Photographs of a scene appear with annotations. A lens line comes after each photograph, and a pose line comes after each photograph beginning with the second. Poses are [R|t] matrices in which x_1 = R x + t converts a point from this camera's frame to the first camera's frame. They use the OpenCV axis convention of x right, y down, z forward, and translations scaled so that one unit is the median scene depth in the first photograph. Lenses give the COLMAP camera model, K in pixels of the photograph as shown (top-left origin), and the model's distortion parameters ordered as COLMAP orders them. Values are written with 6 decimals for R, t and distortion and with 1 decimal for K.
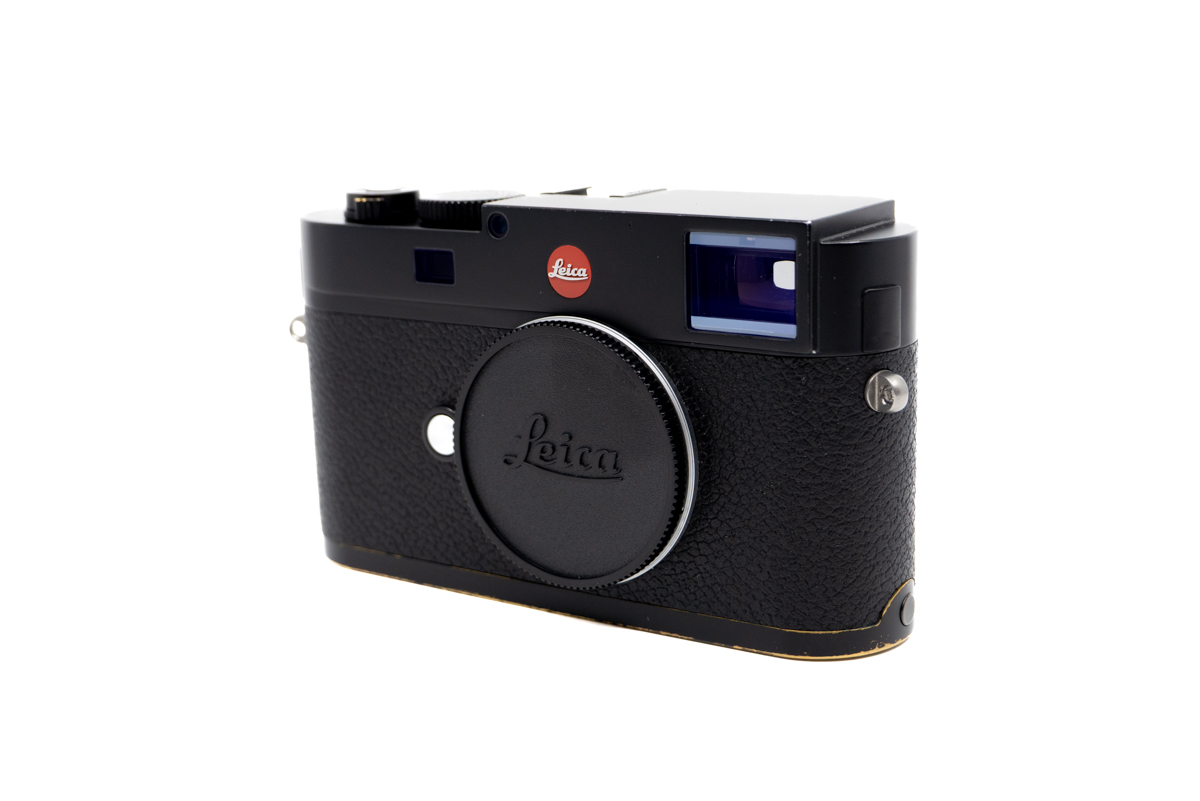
lens RADIAL K [[1784.5, 0, 600.0], [0, 1784.5, 400.5], [0, 0, 1]] dist [0.516087, -0.001375]
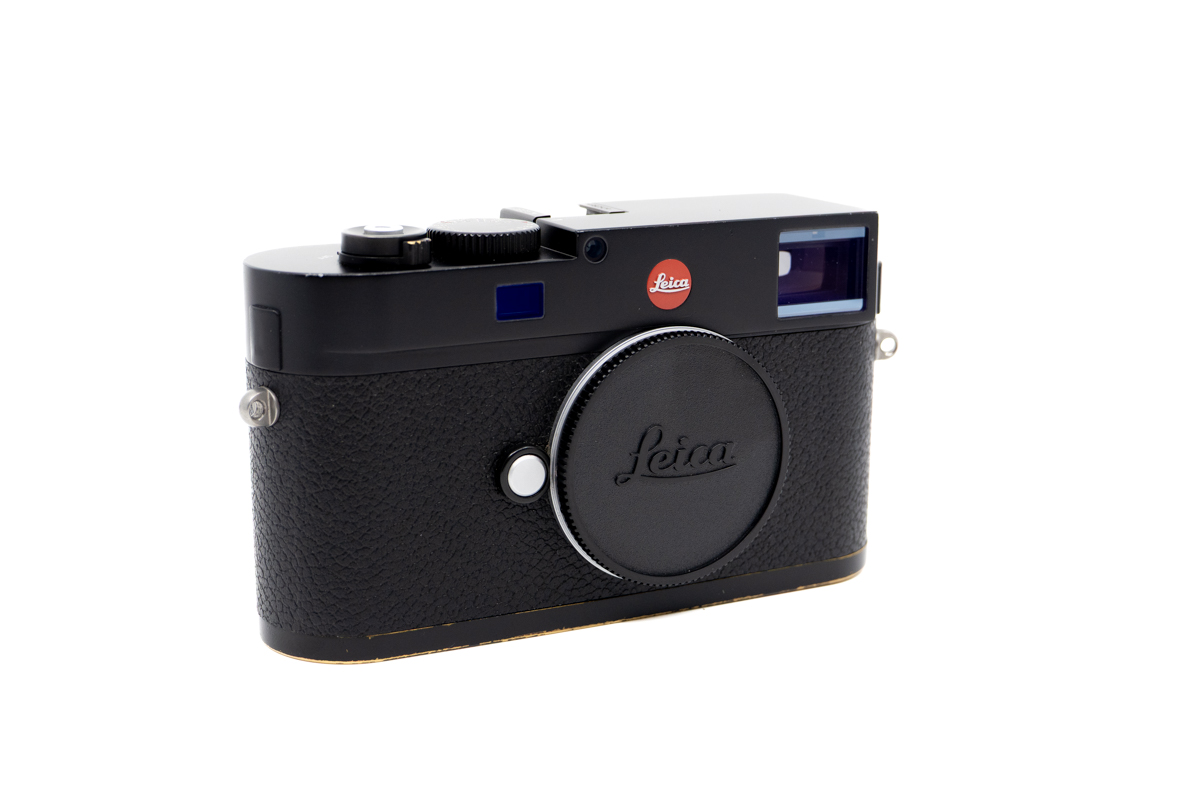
lens RADIAL K [[1784.5, 0, 600.0], [0, 1784.5, 400.5], [0, 0, 1]] dist [0.516087, -0.001375]
pose [[0.442198, -0.167774, 0.881086, -0.962256], [0.166139, 0.980671, 0.103355, -0.119439], [-0.881396, 0.100679, 0.461525, 0.555586]]
